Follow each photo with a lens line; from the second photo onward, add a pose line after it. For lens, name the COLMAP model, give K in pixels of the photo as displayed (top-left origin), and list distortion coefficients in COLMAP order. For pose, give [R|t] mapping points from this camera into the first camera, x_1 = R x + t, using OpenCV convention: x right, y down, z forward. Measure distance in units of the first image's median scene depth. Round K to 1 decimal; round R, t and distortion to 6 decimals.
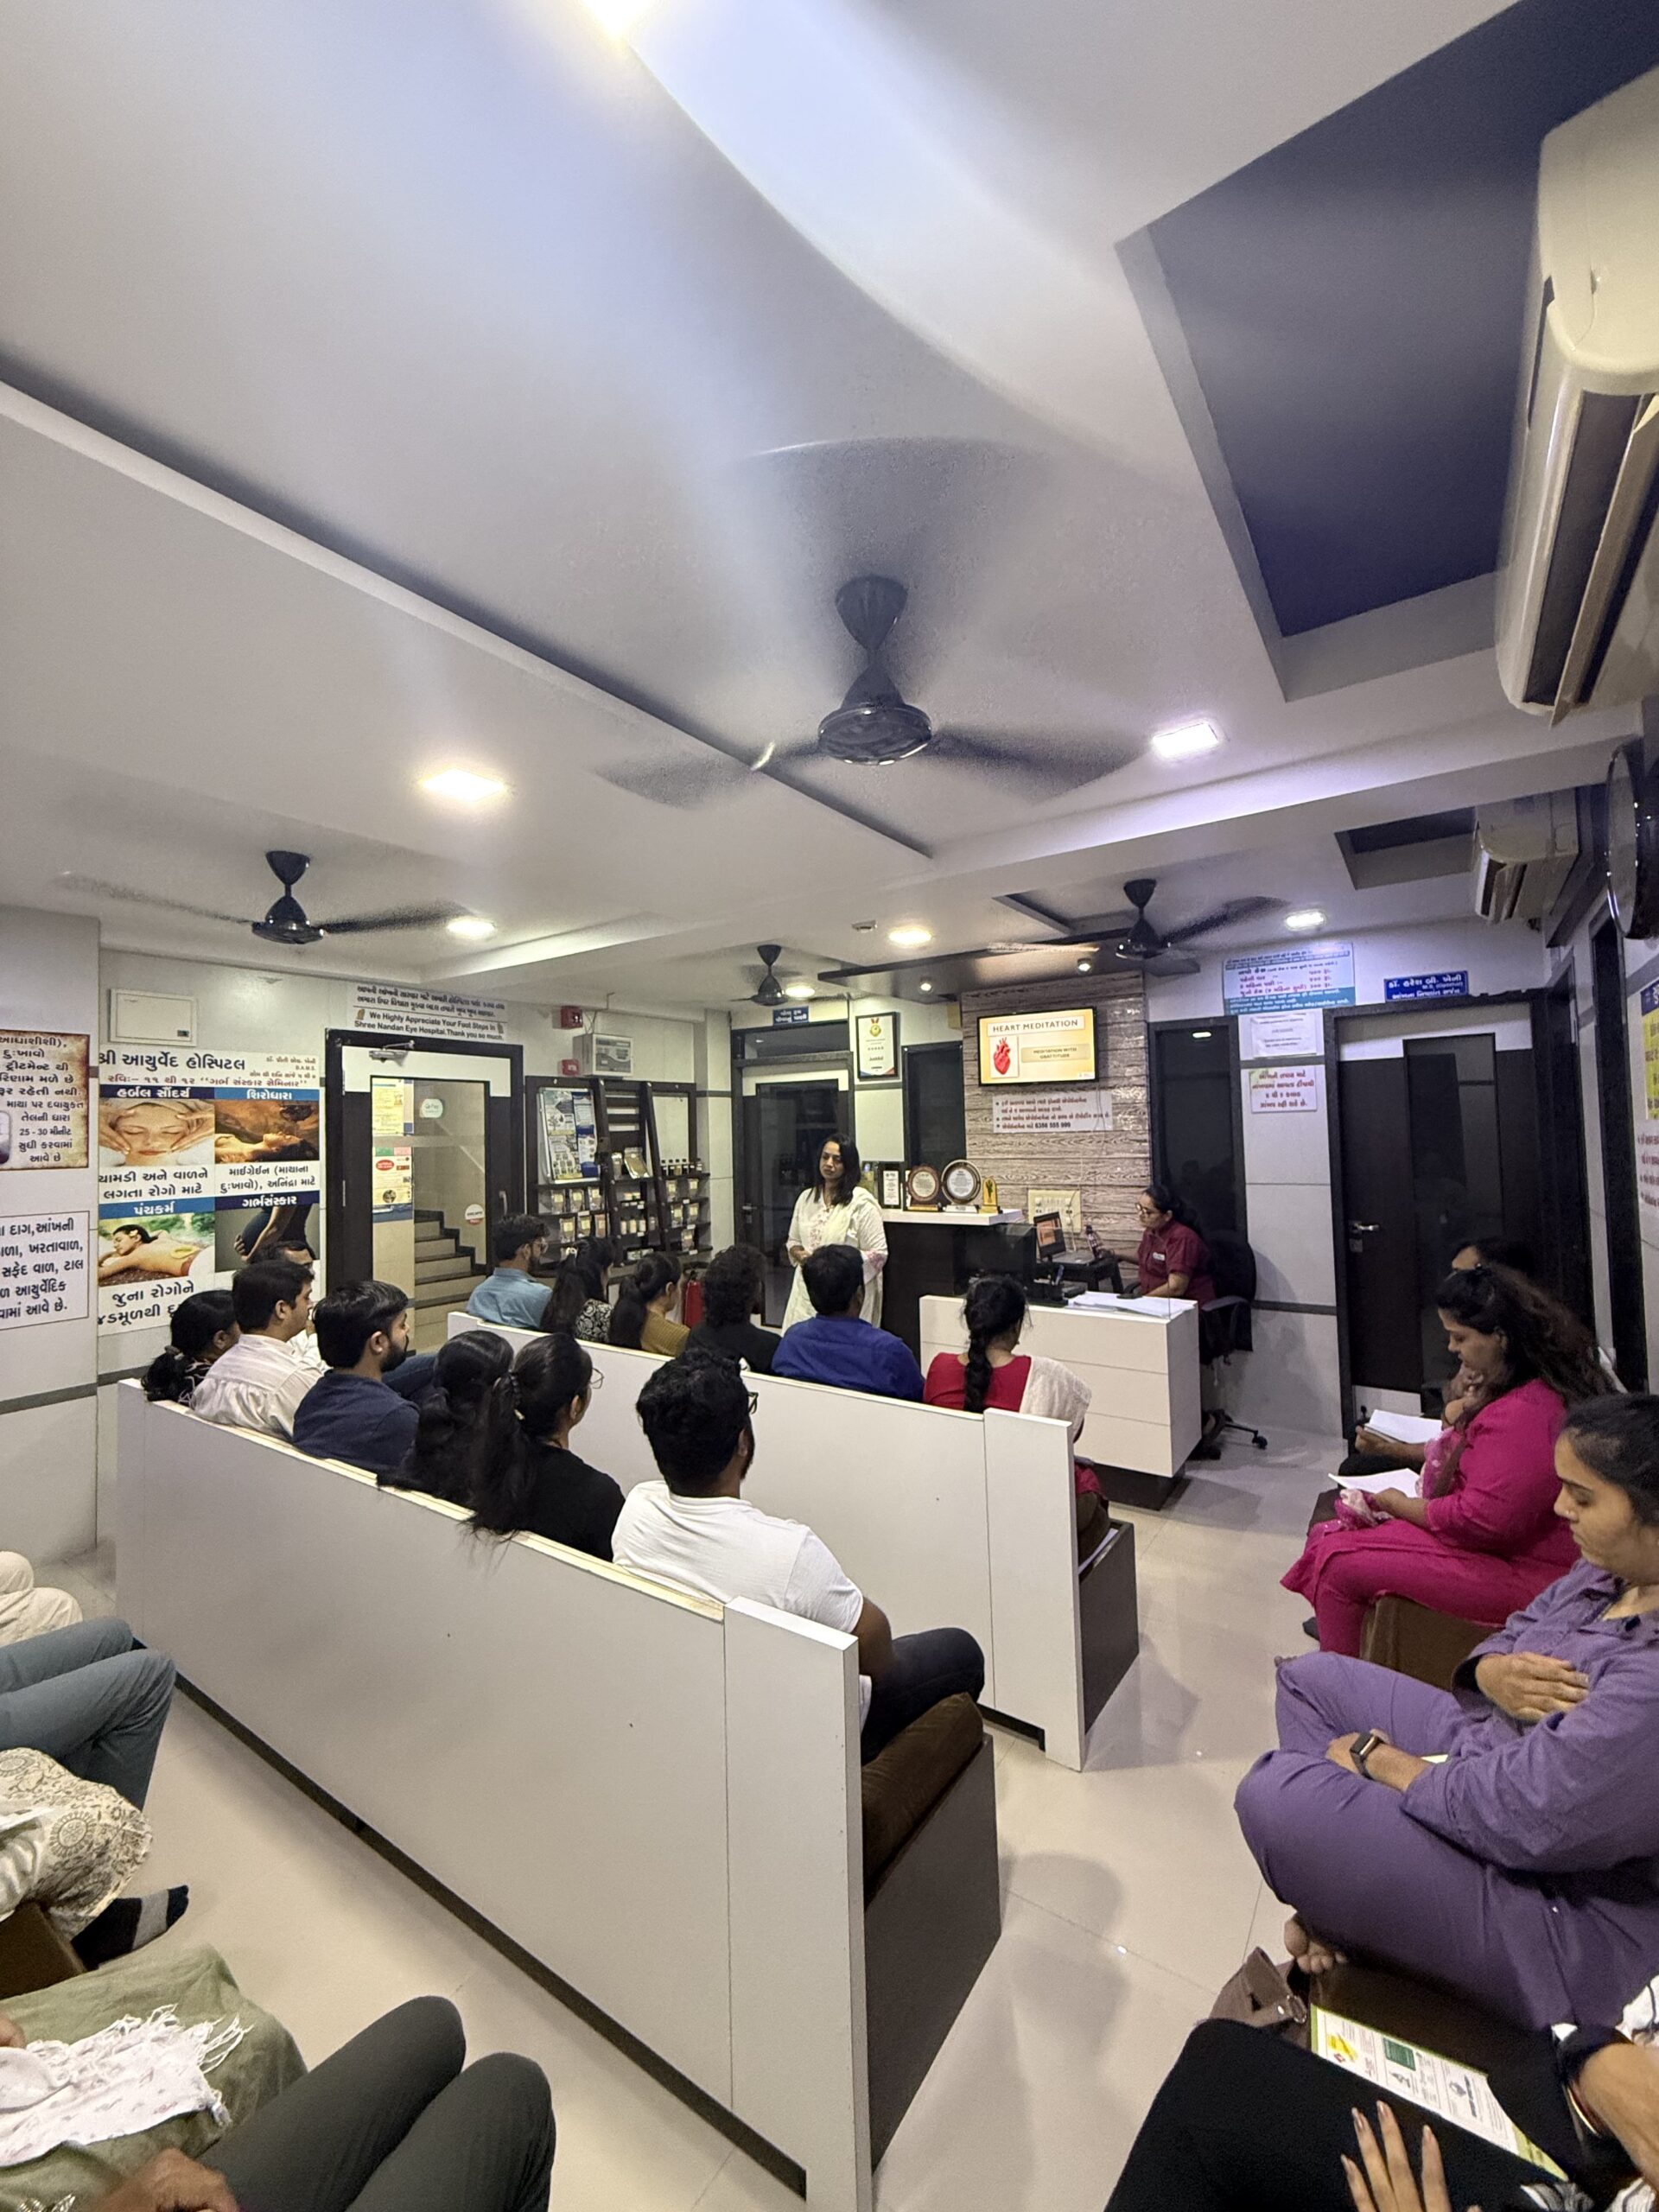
lens RADIAL K [[887.1, 0, 830.2], [0, 887.1, 1102.4], [0, 0, 1]] dist [-0.001250, -0.000177]
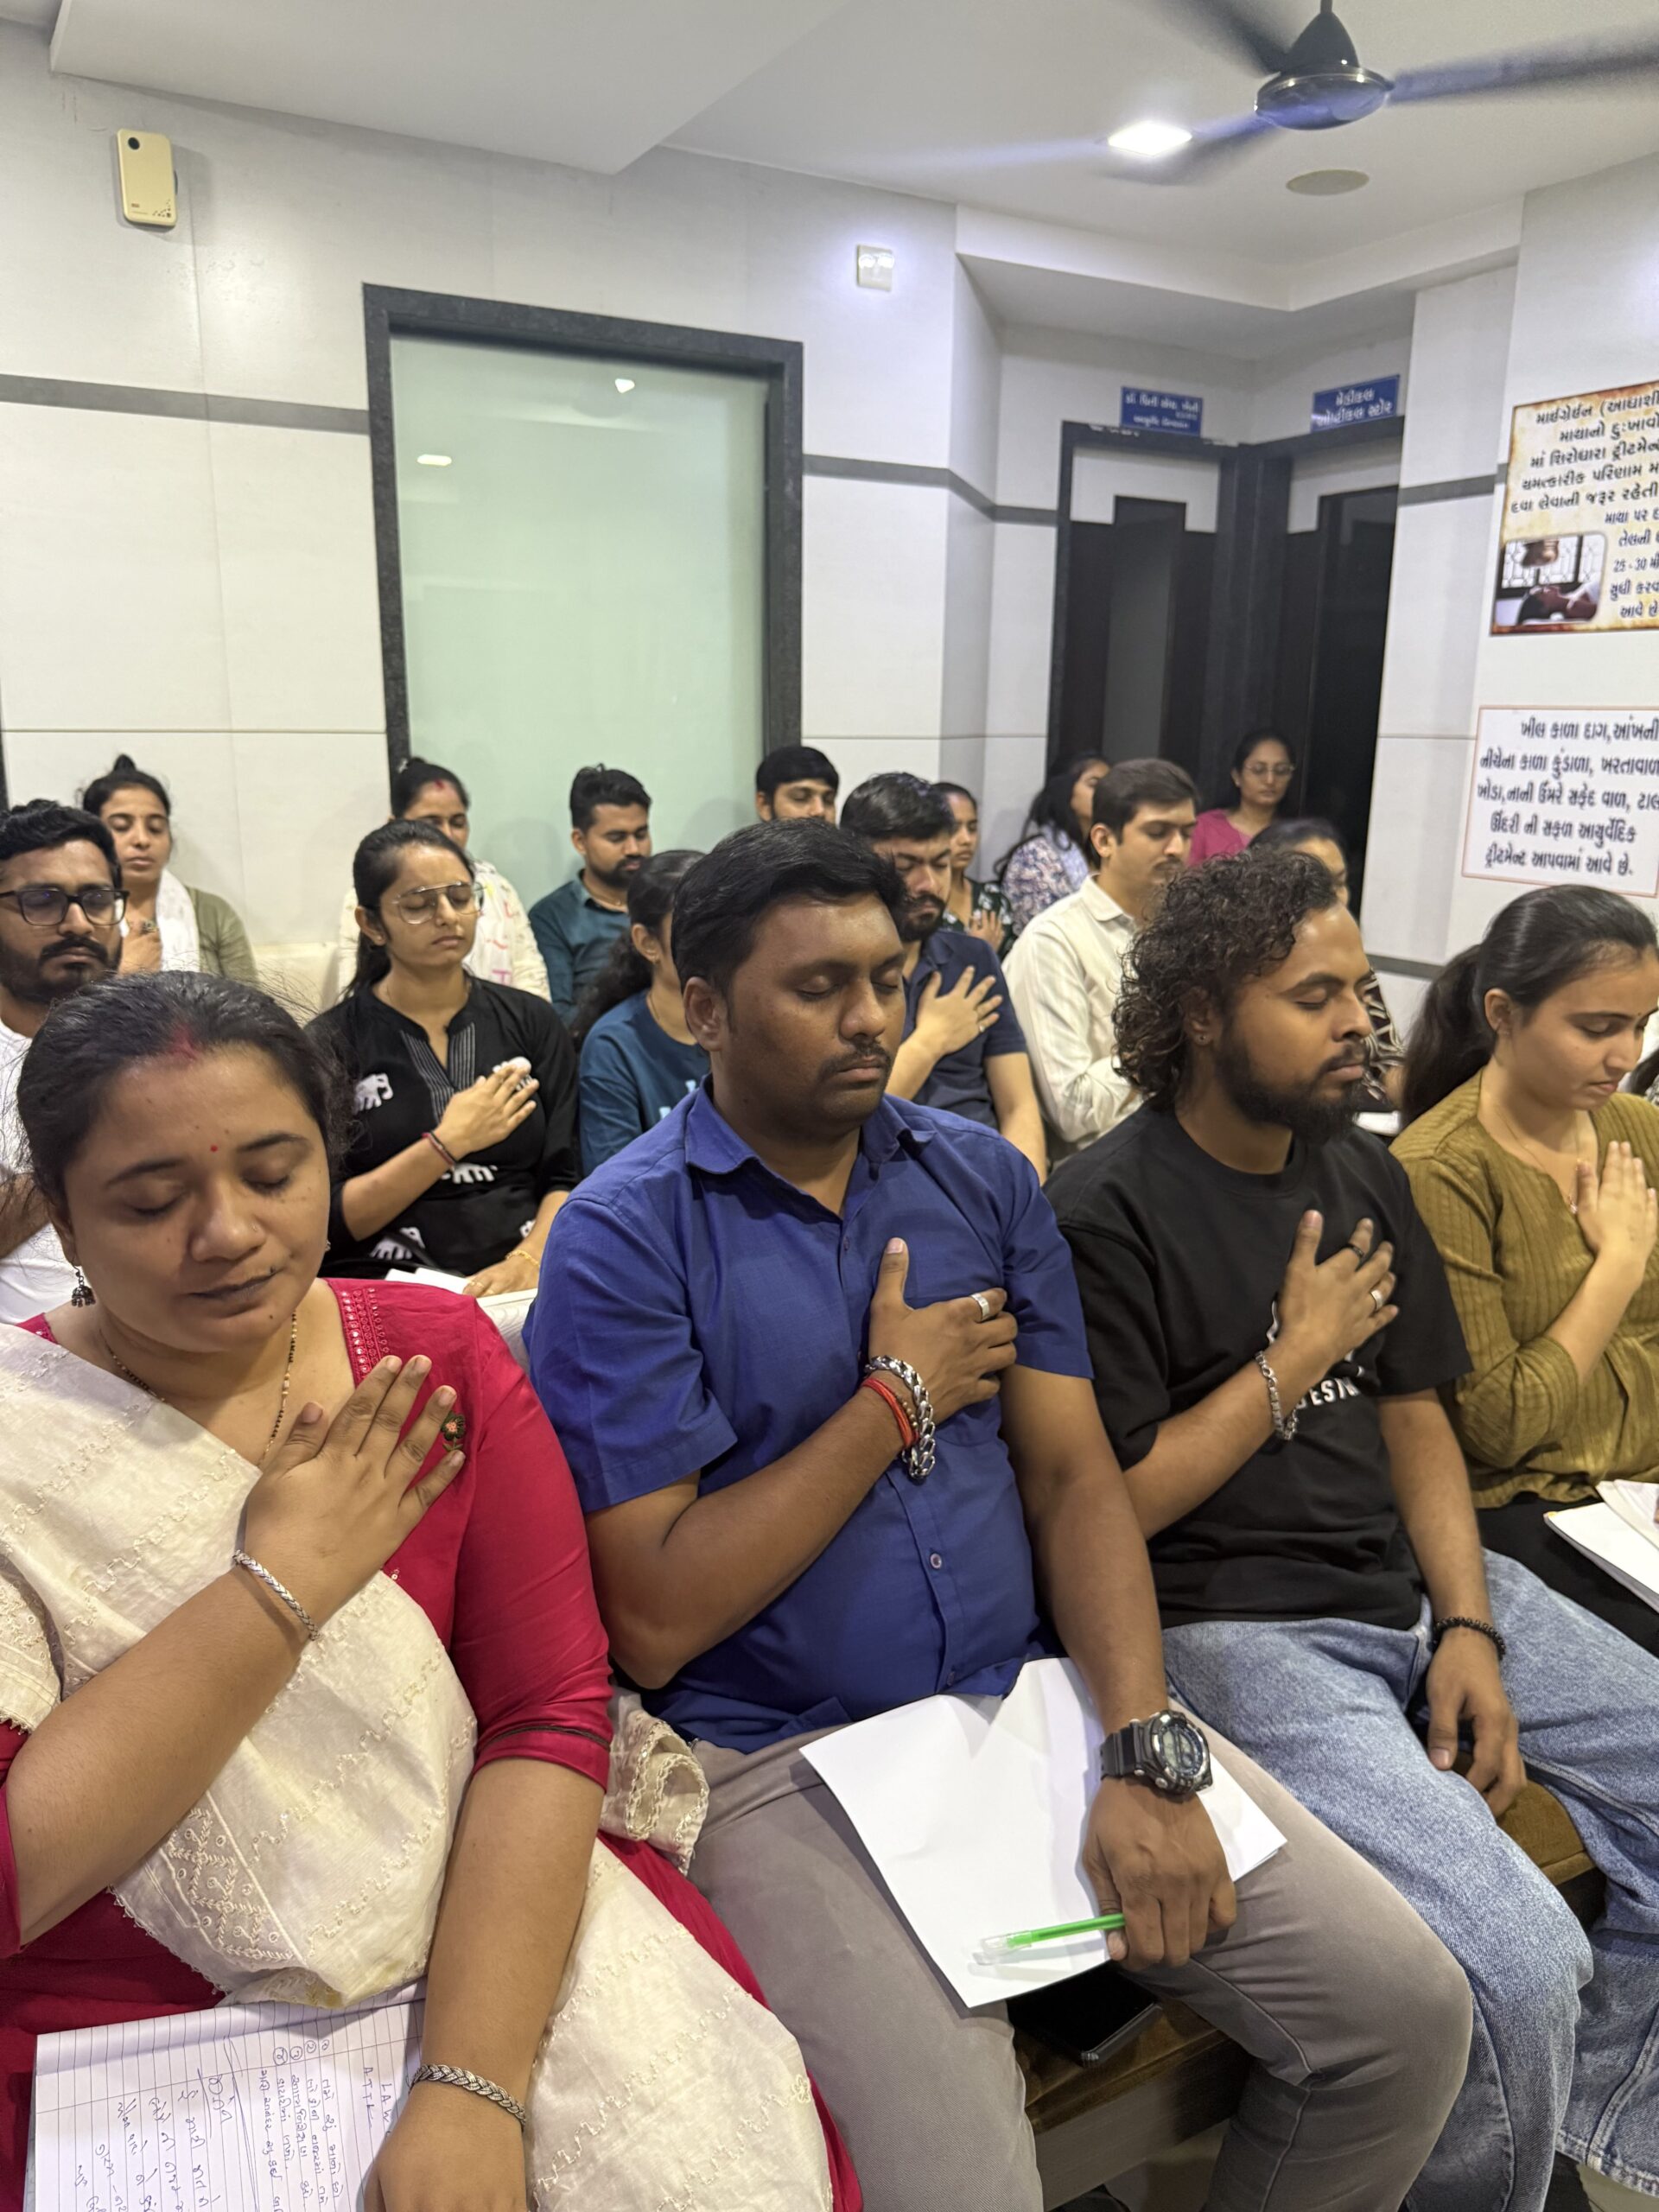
lens RADIAL K [[1580.4, 0, 829.5], [0, 1580.4, 1106.0], [0, 0, 1]] dist [-0.001552, 0.000090]
pose [[-0.400281, 0.240695, -0.884217, 0.230965], [0.027672, 0.967624, 0.250873, 0.070423], [0.915974, 0.075952, -0.393982, 0.645343]]
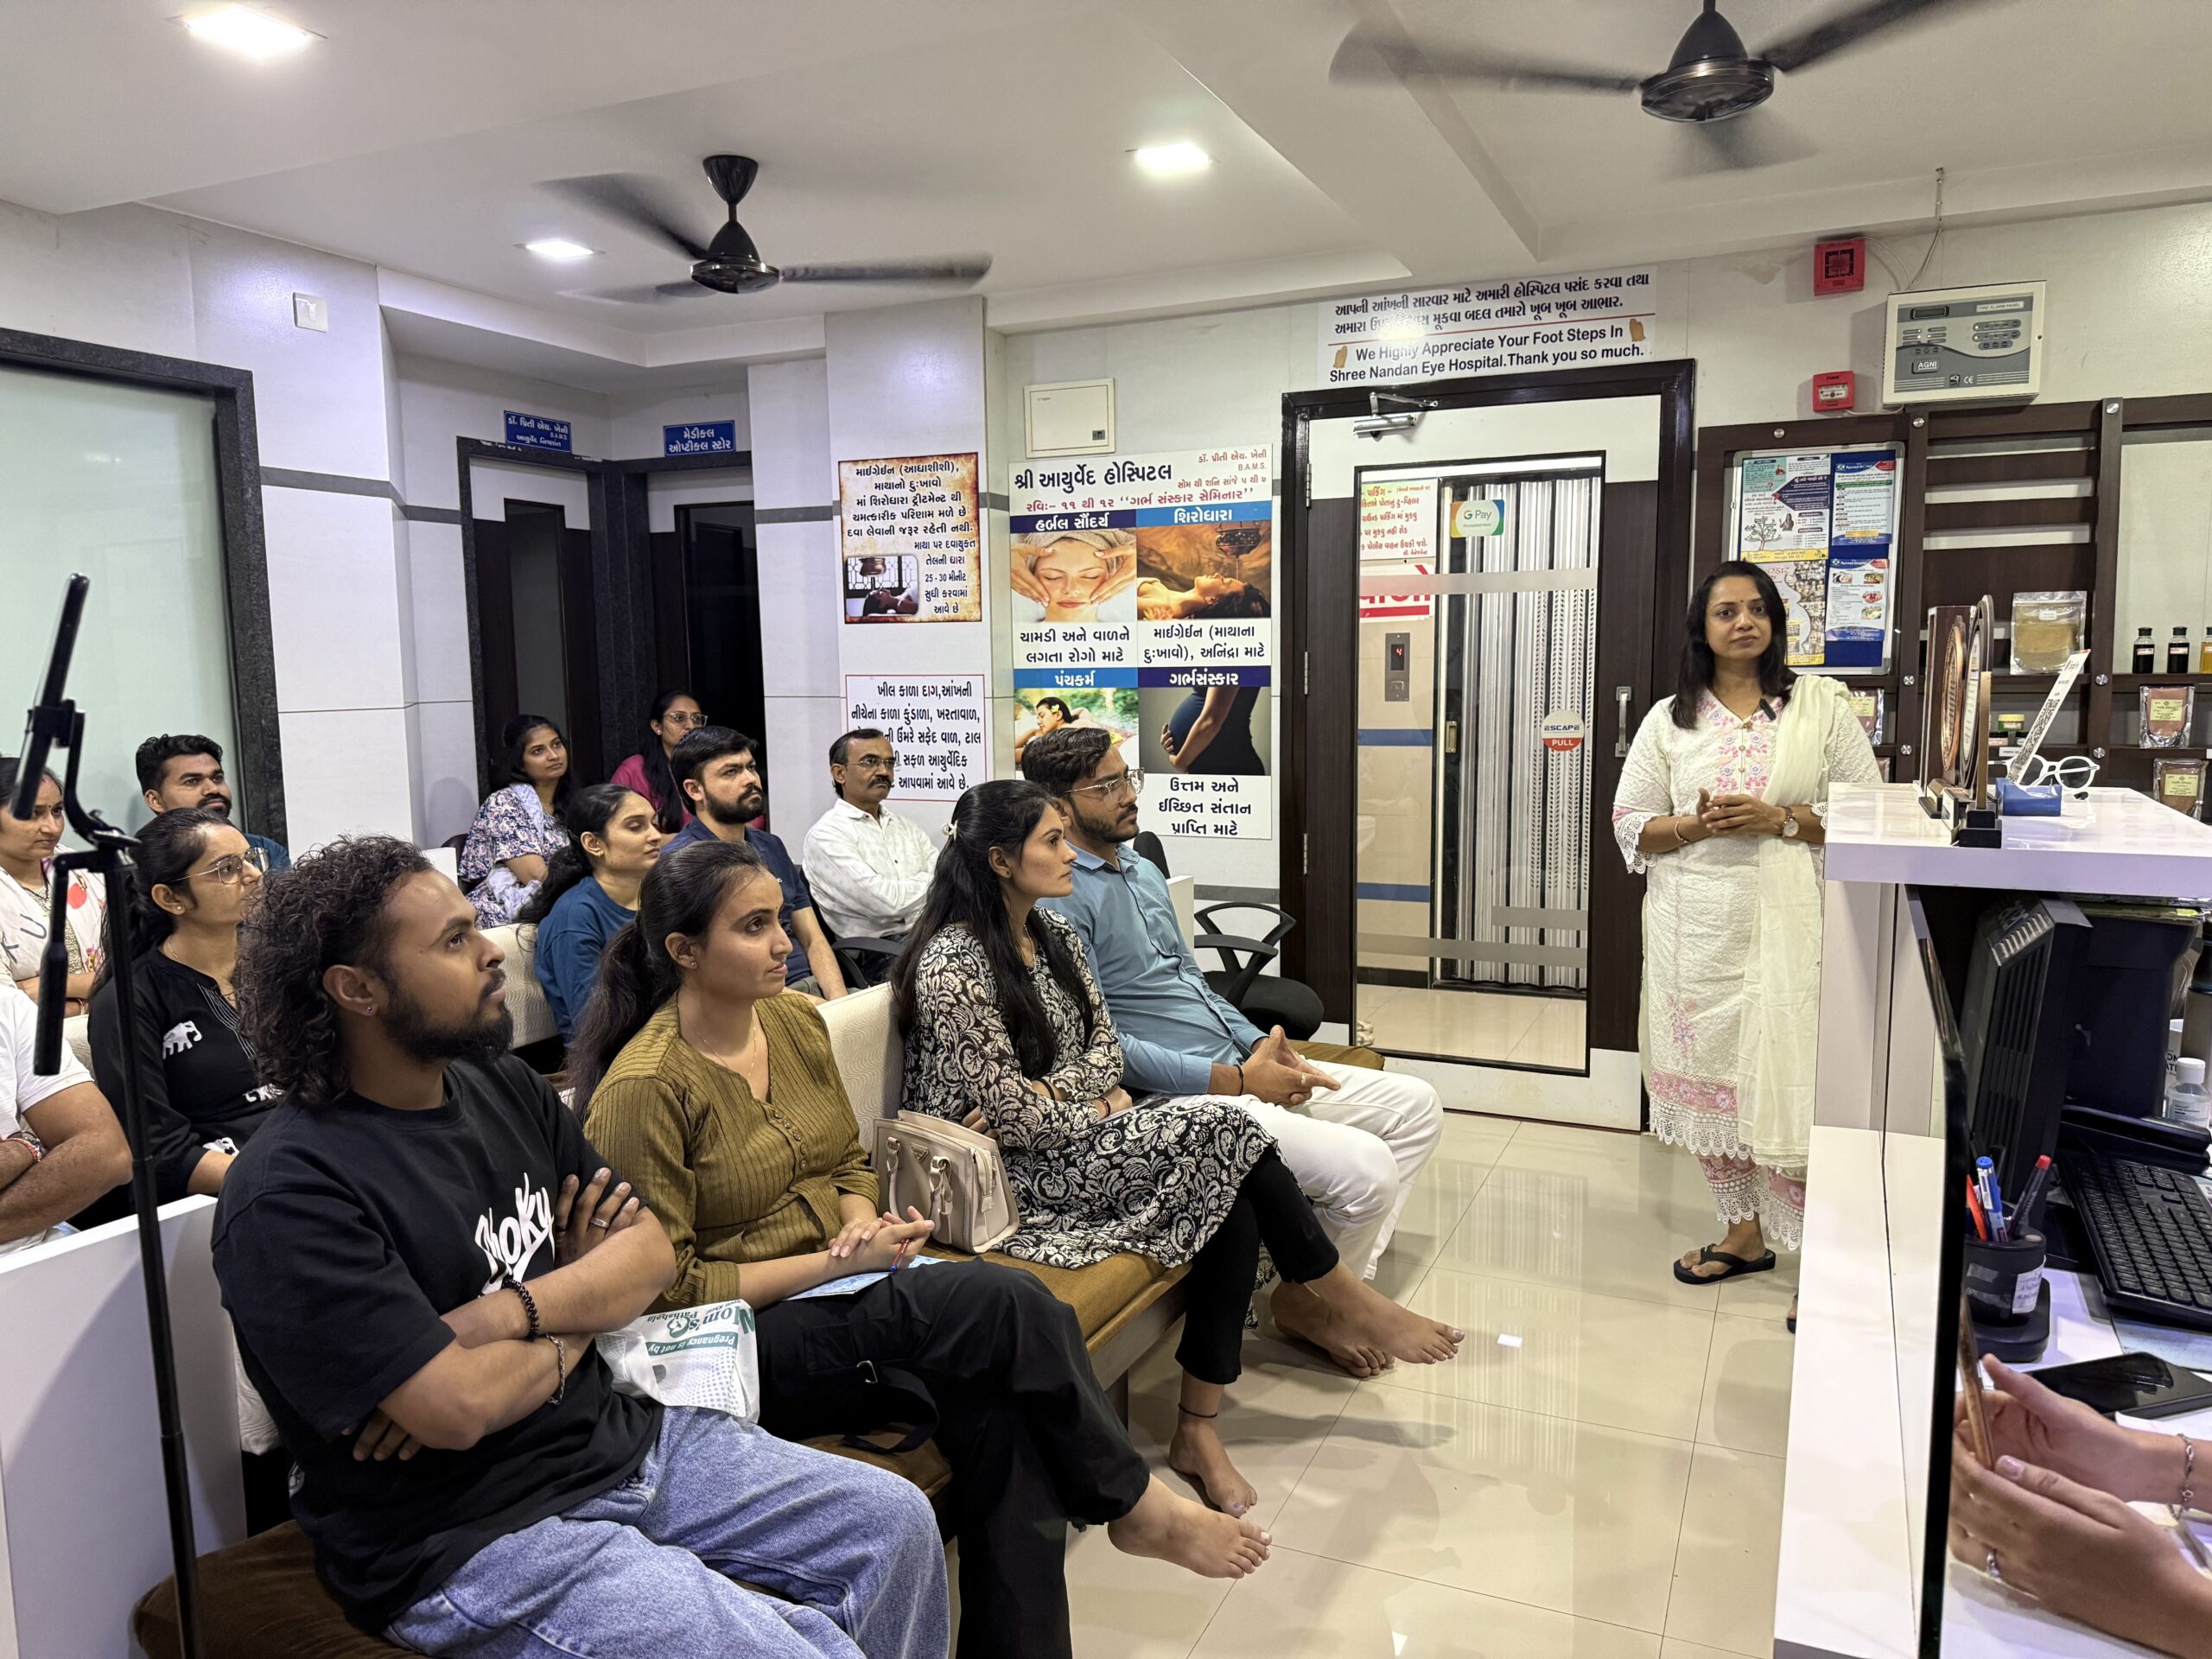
lens RADIAL K [[1561.6, 0, 1047.3], [0, 1561.6, 884.6], [0, 0, 1]] dist [0.129388, -0.152034]
pose [[0.180677, 0.164242, -0.969732, 0.439063], [0.042202, 0.983756, 0.174480, 0.044100], [0.982637, -0.072449, 0.170810, 0.558252]]
